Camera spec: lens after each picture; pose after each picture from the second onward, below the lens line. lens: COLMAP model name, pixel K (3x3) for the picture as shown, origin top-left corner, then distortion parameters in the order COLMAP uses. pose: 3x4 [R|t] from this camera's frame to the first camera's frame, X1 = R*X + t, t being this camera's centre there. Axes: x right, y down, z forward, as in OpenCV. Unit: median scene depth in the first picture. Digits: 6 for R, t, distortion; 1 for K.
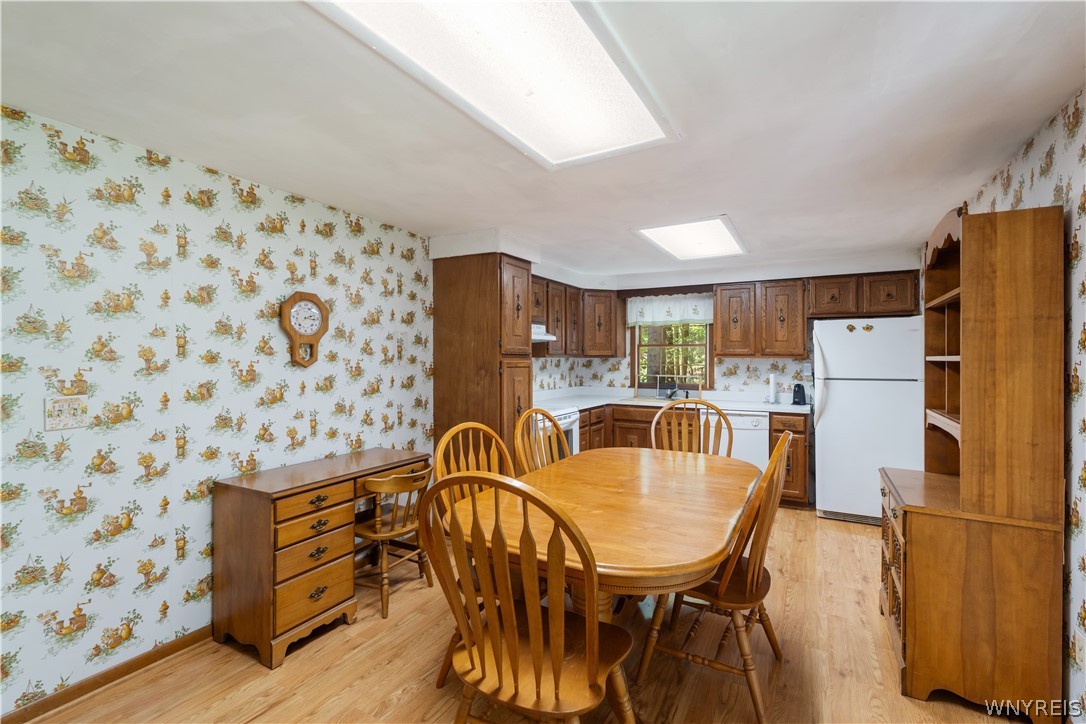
lens RADIAL K [[482.8, 0, 538.6], [0, 482.8, 360.1], [0, 0, 1]] dist [-0.004700, 0.000594]
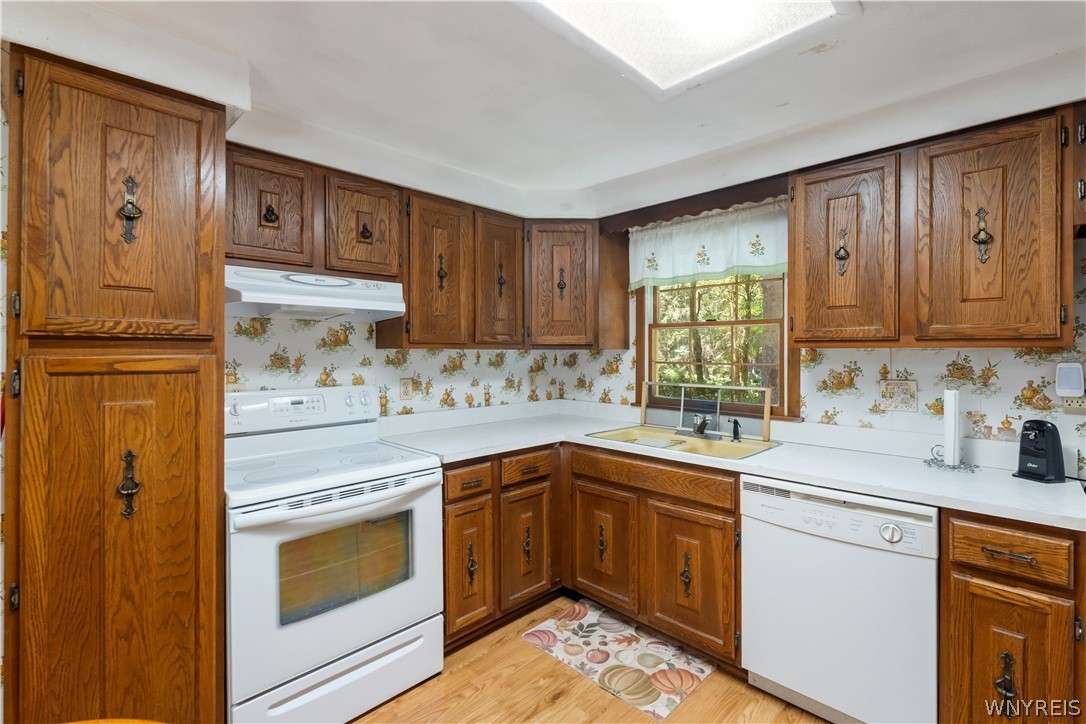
lens RADIAL K [[482.8, 0, 543.0], [0, 482.8, 354.7], [0, 0, 1]] dist [-0.004700, 0.000594]
pose [[0.964532, -0.000656, -0.263966, 0.254152], [0.001273, 0.999997, 0.002167, -0.000043], [0.263963, -0.002426, 0.964530, 0.509569]]
